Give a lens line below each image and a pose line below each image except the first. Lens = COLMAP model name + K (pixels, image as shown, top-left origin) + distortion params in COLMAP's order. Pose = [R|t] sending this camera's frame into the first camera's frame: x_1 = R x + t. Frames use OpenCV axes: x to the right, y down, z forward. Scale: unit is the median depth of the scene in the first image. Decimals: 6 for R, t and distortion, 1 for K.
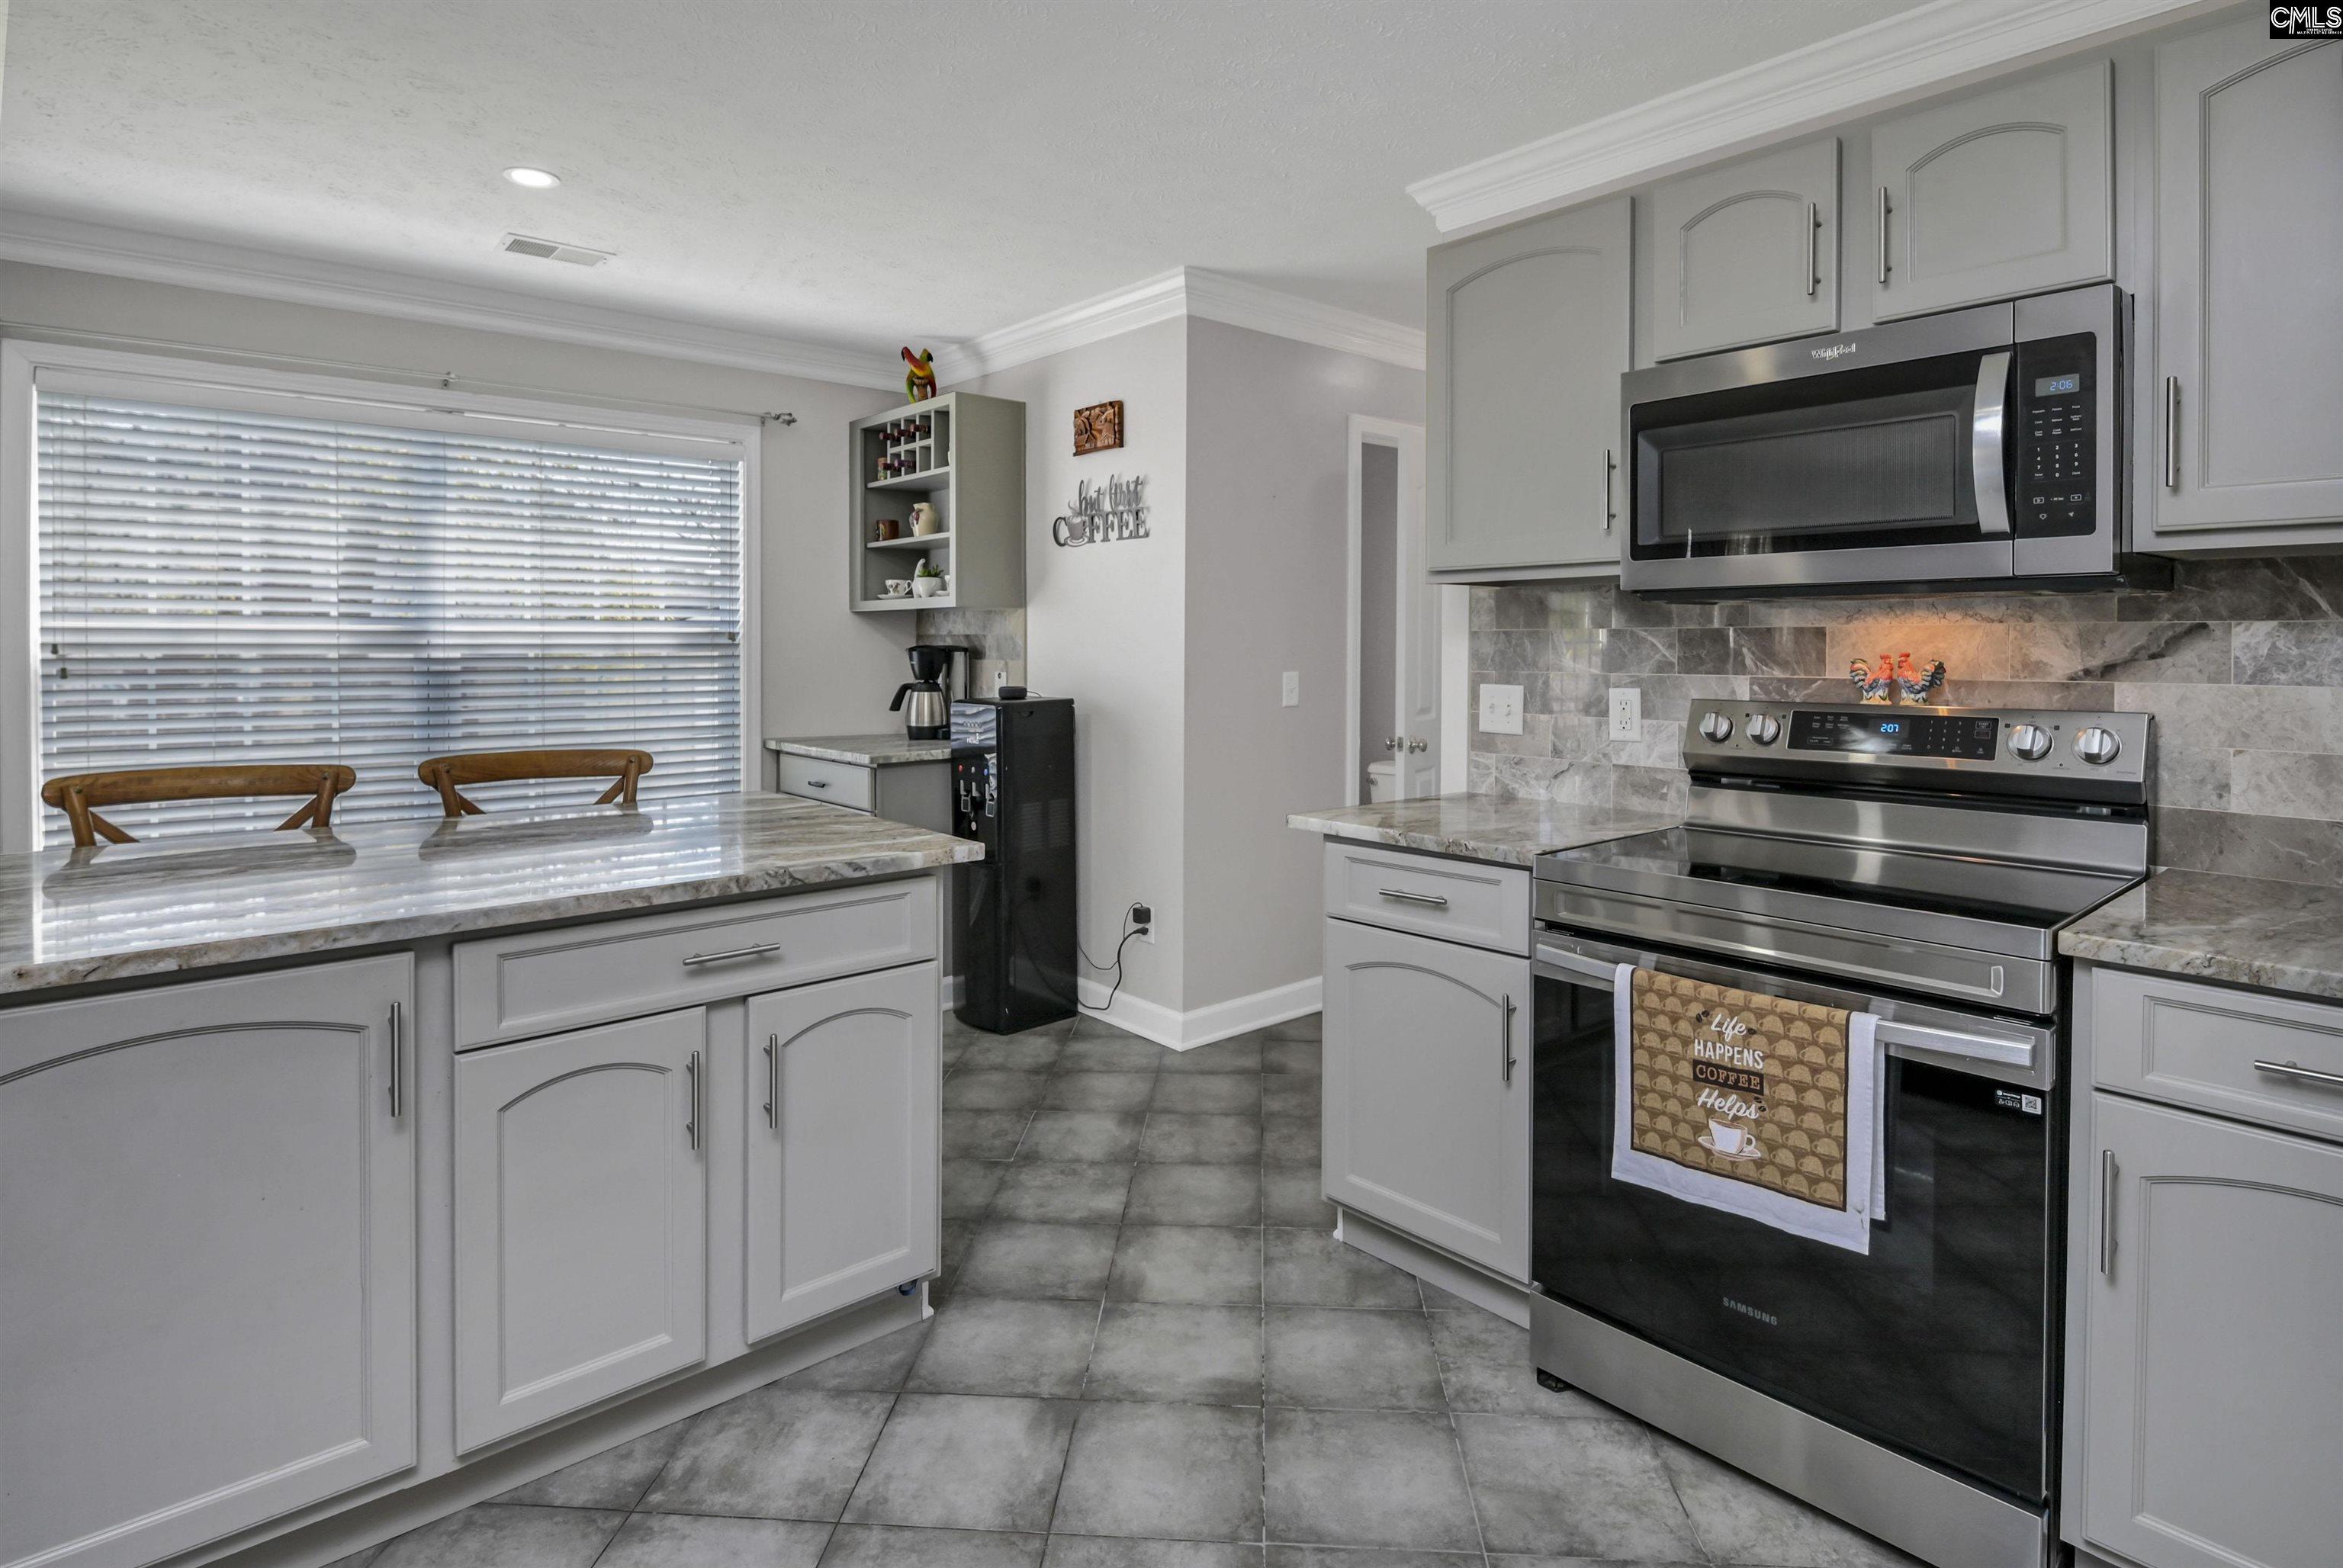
lens RADIAL K [[1218.9, 0, 1217.6], [0, 1218.9, 645.4], [0, 0, 1]] dist [-0.000903, -0.001796]
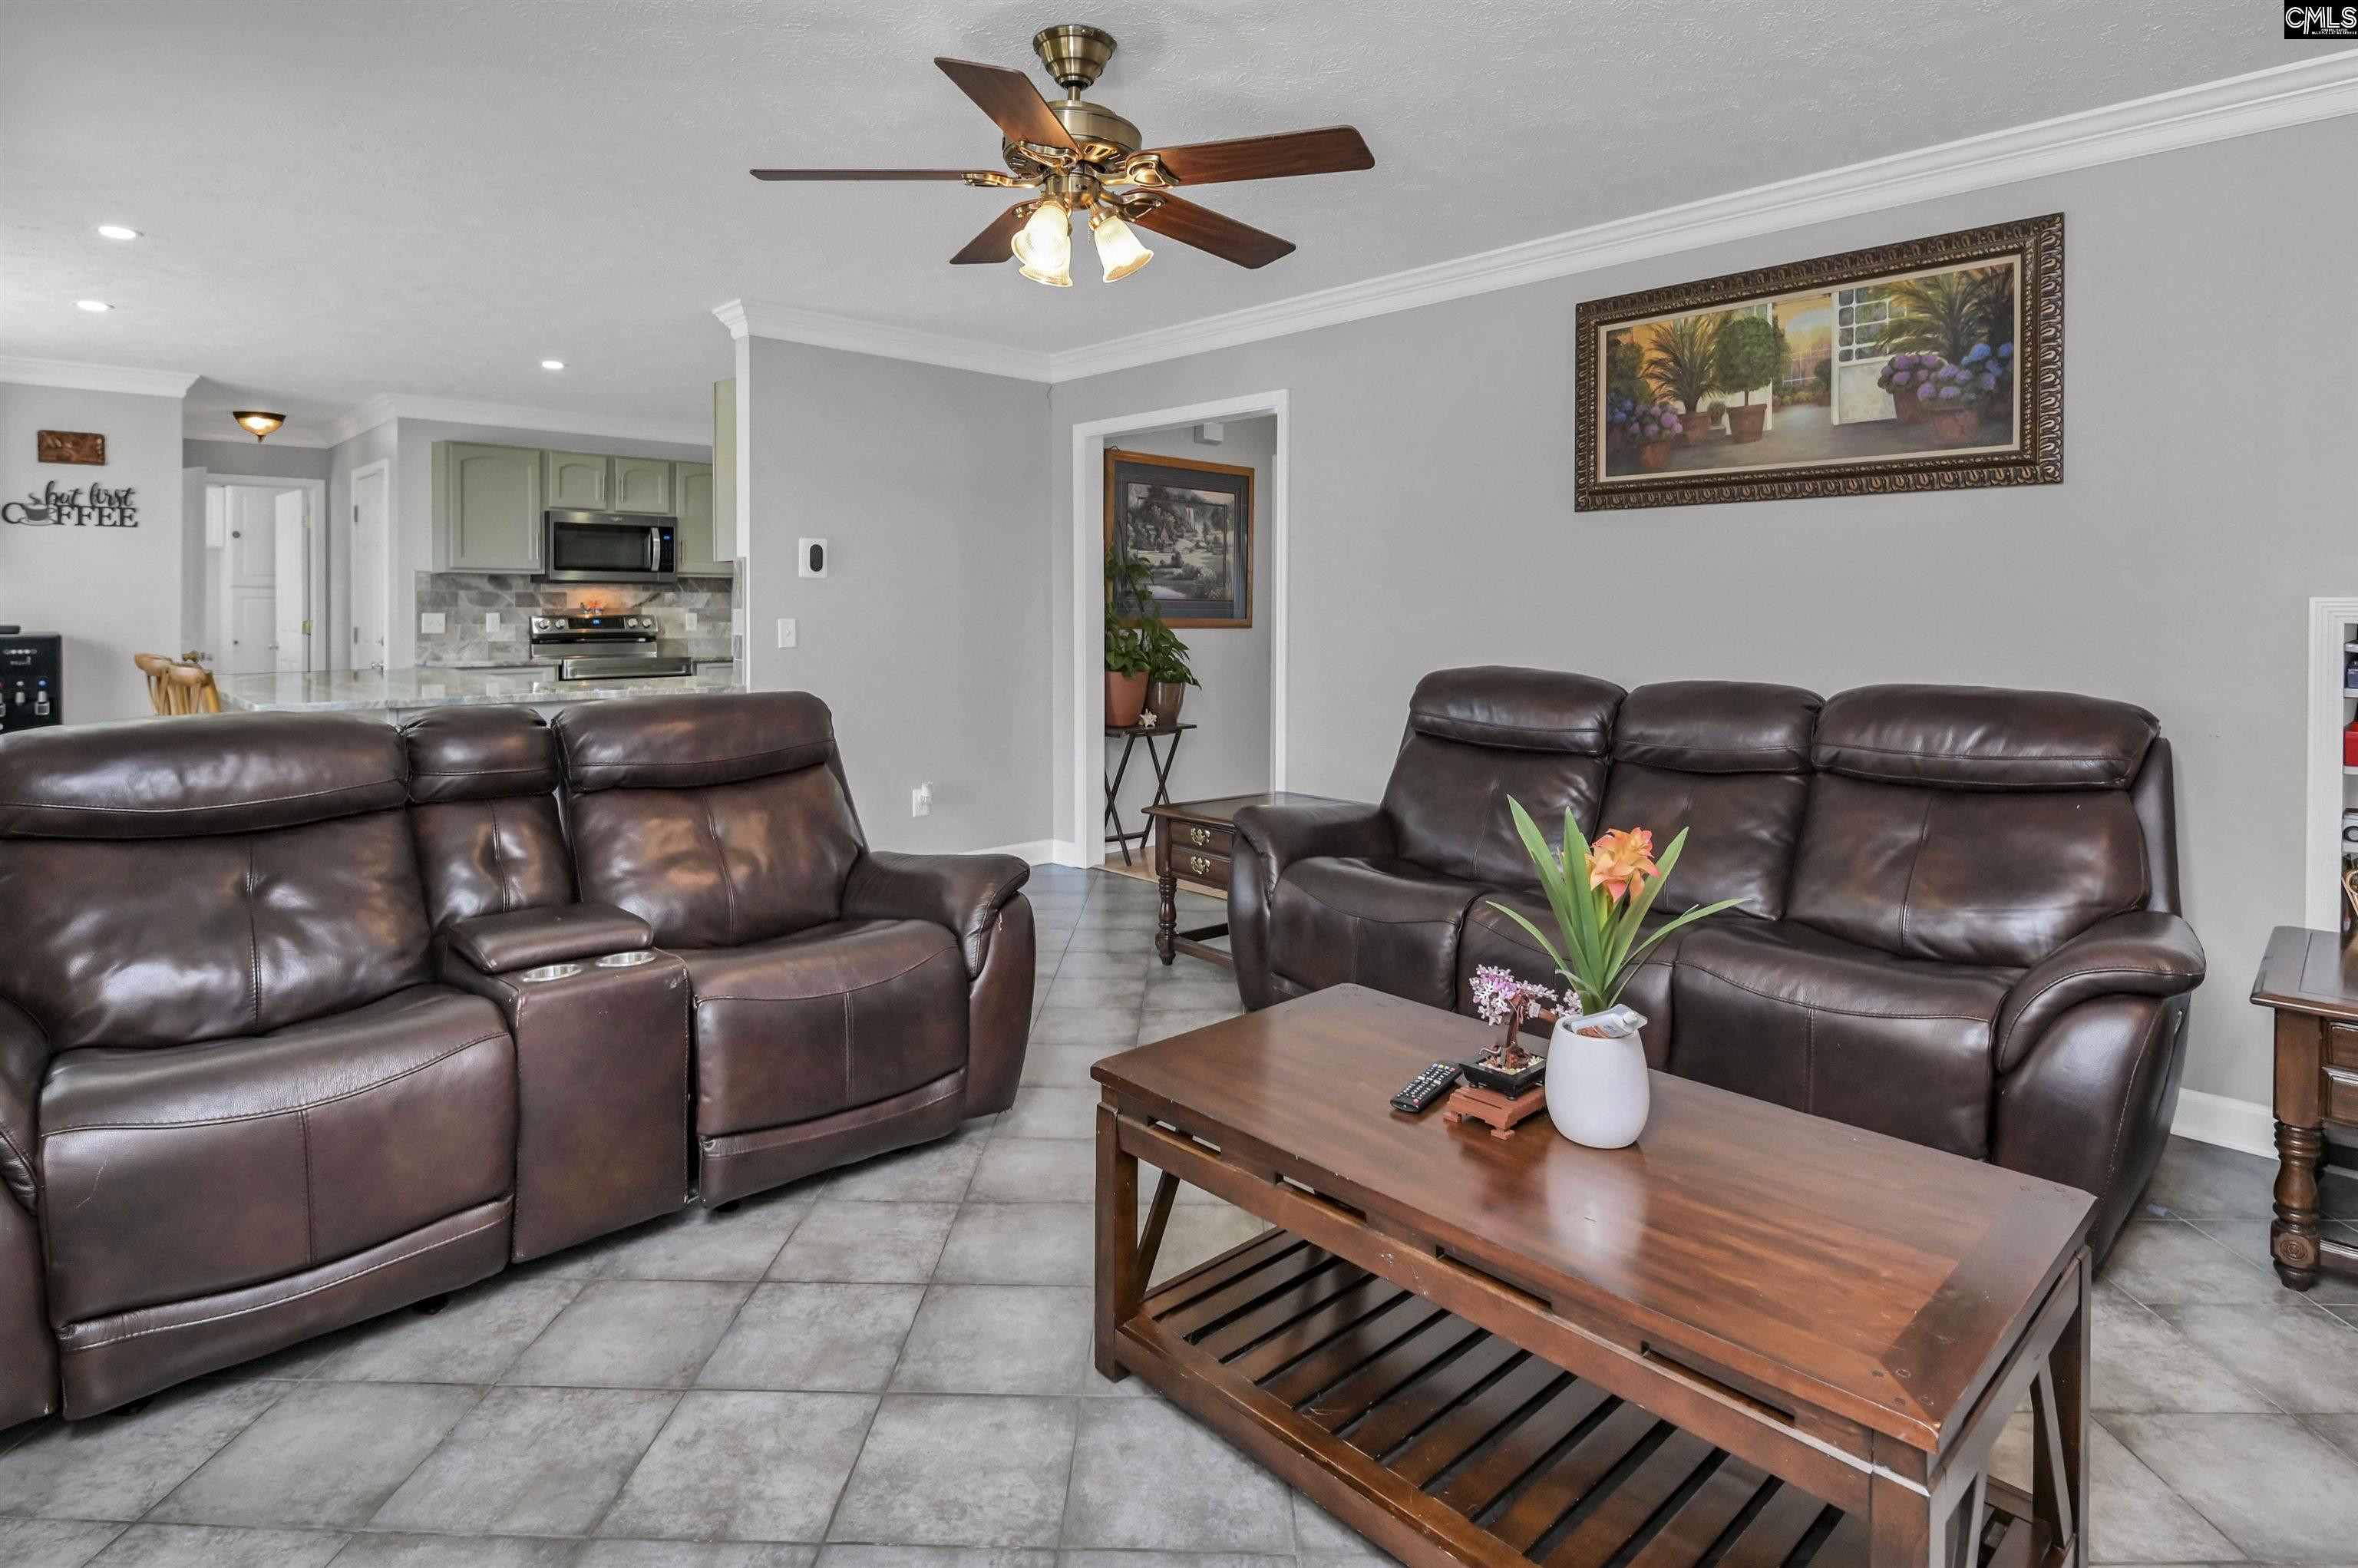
lens RADIAL K [[1226.7, 0, 1140.6], [0, 1226.7, 613.2], [0, 0, 1]] dist [-0.000903, -0.001796]
pose [[-0.012202, -0.006927, 0.999902, -2.513445], [-0.000984, 0.999976, 0.006915, 0.015469], [-0.999925, -0.000900, -0.012208, -0.425246]]
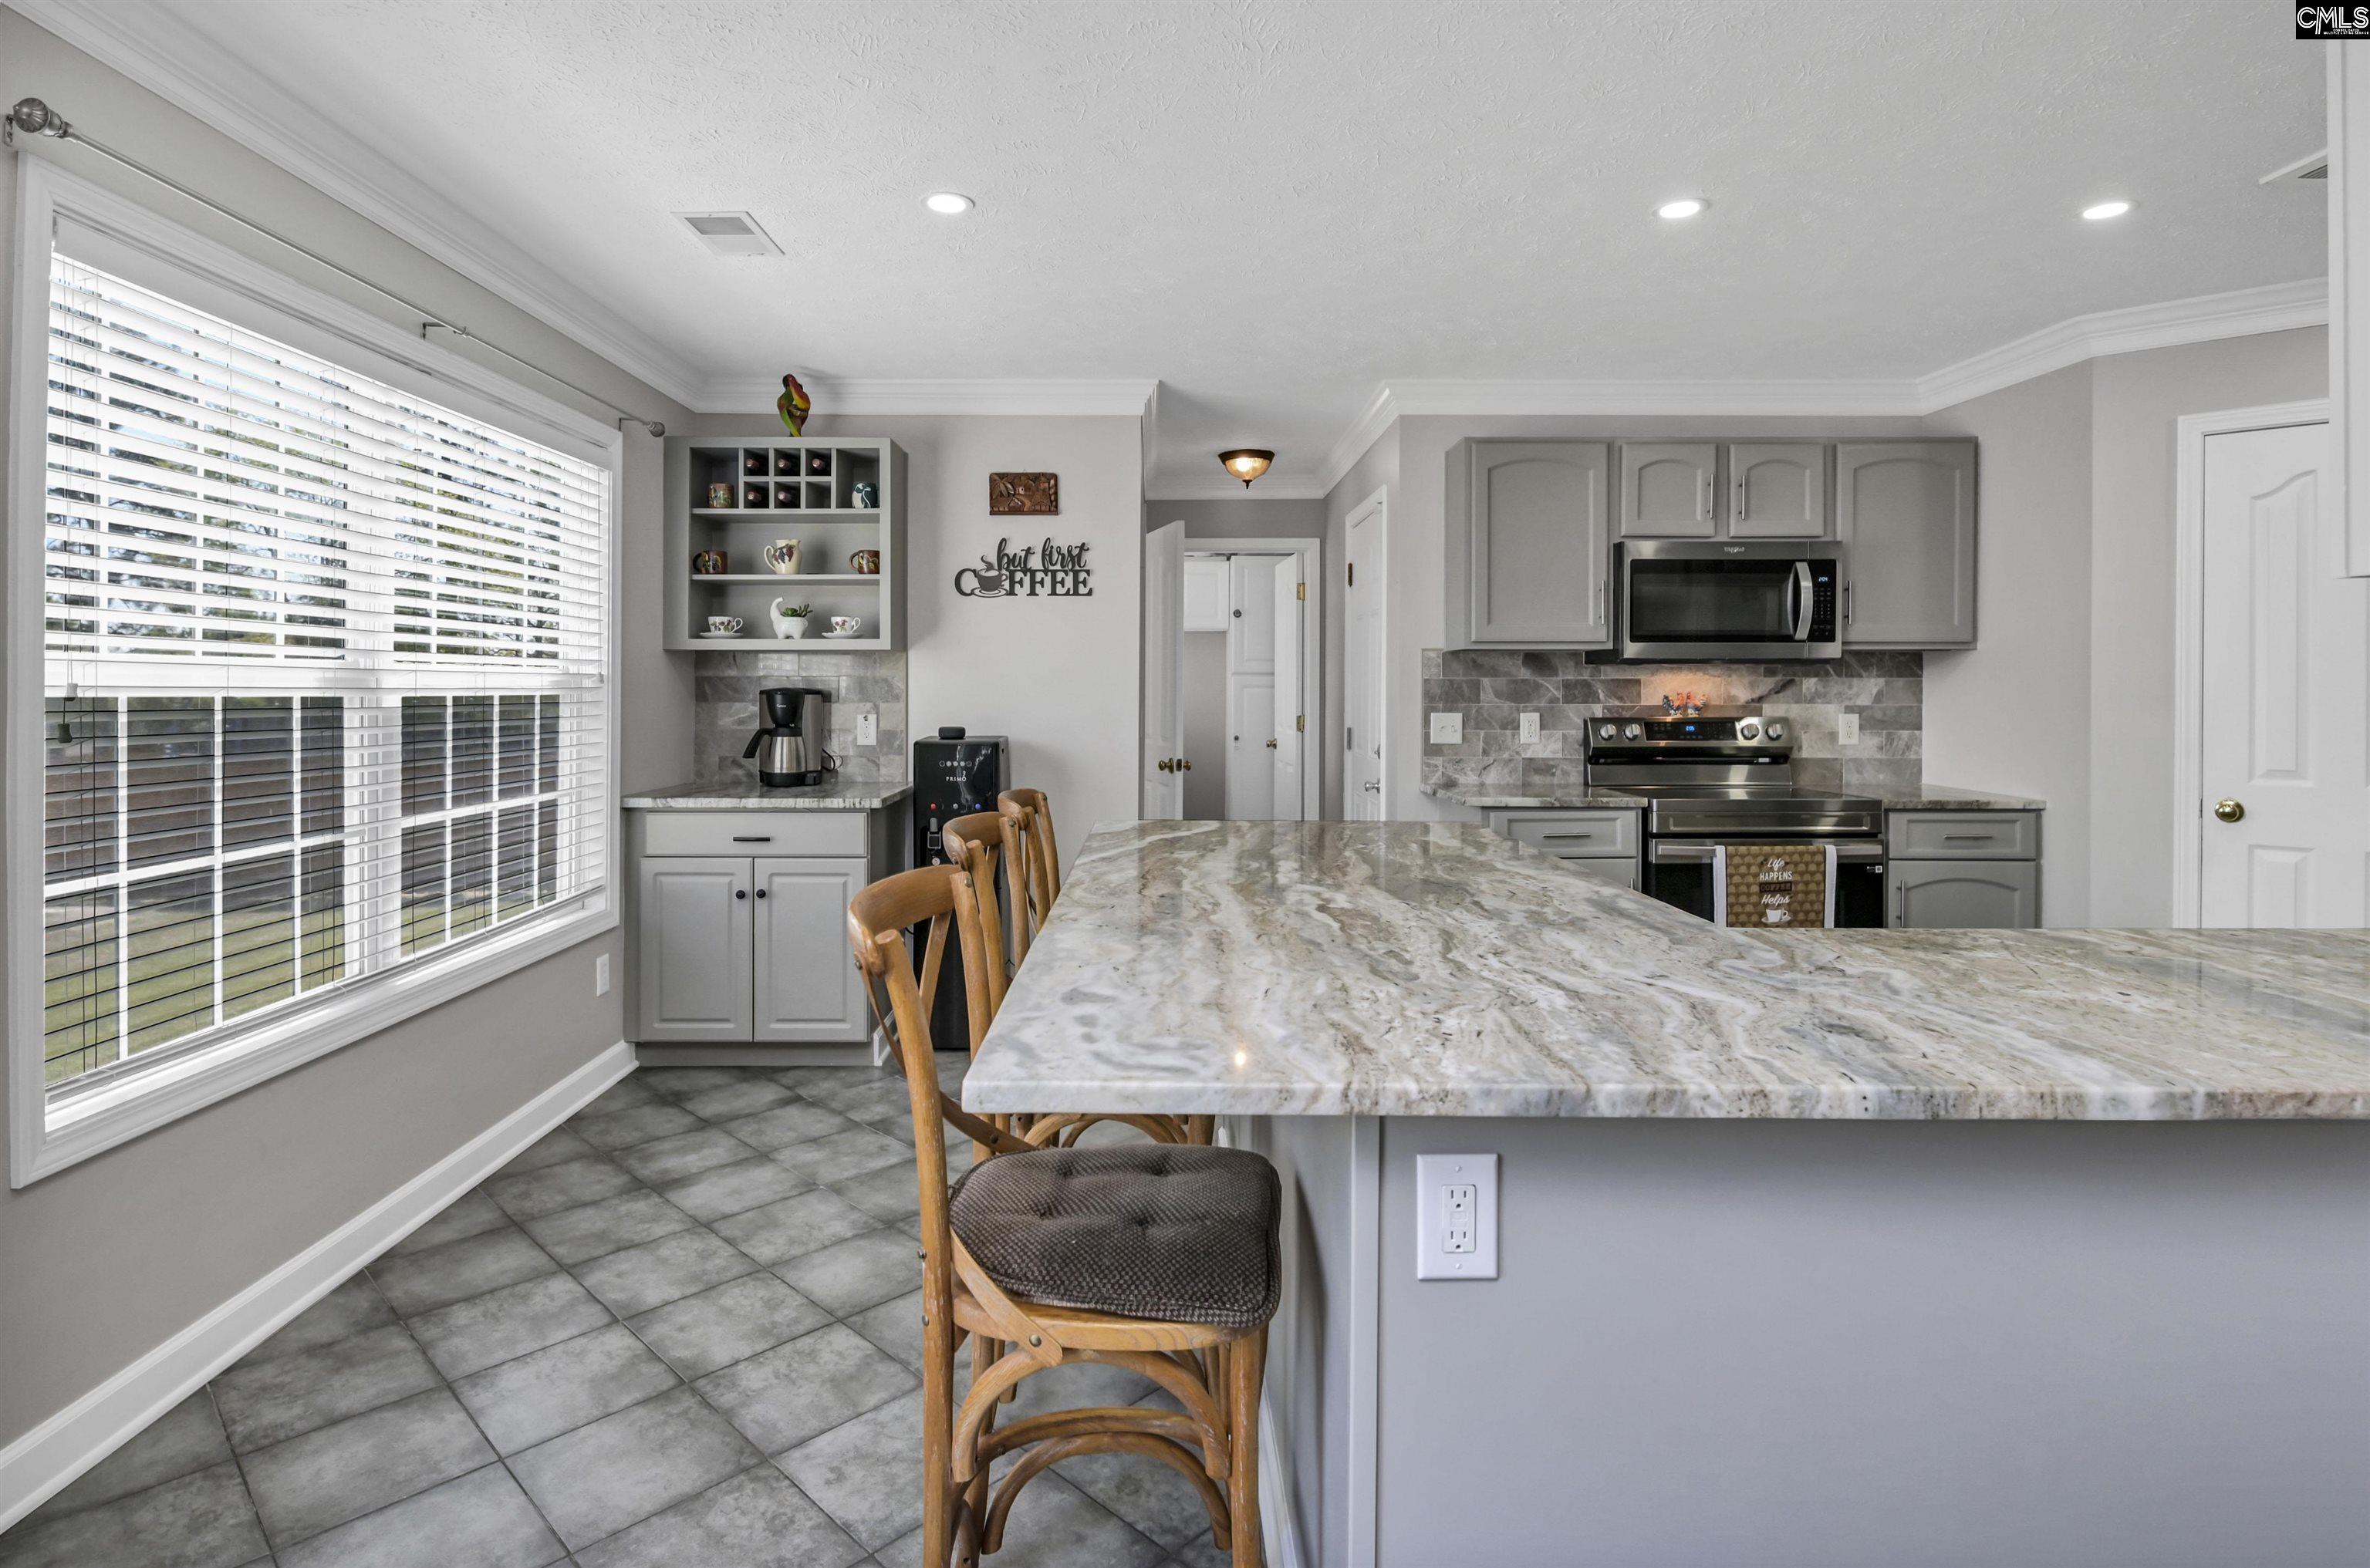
lens RADIAL K [[1206.2, 0, 1159.7], [0, 1206.2, 700.3], [0, 0, 1]] dist [-0.002722, 0.000490]
pose [[0.669487, -0.008637, 0.742773, -1.324359], [0.000032, 0.999933, 0.011599, -0.002386], [-0.742824, -0.007742, 0.669442, 0.263382]]
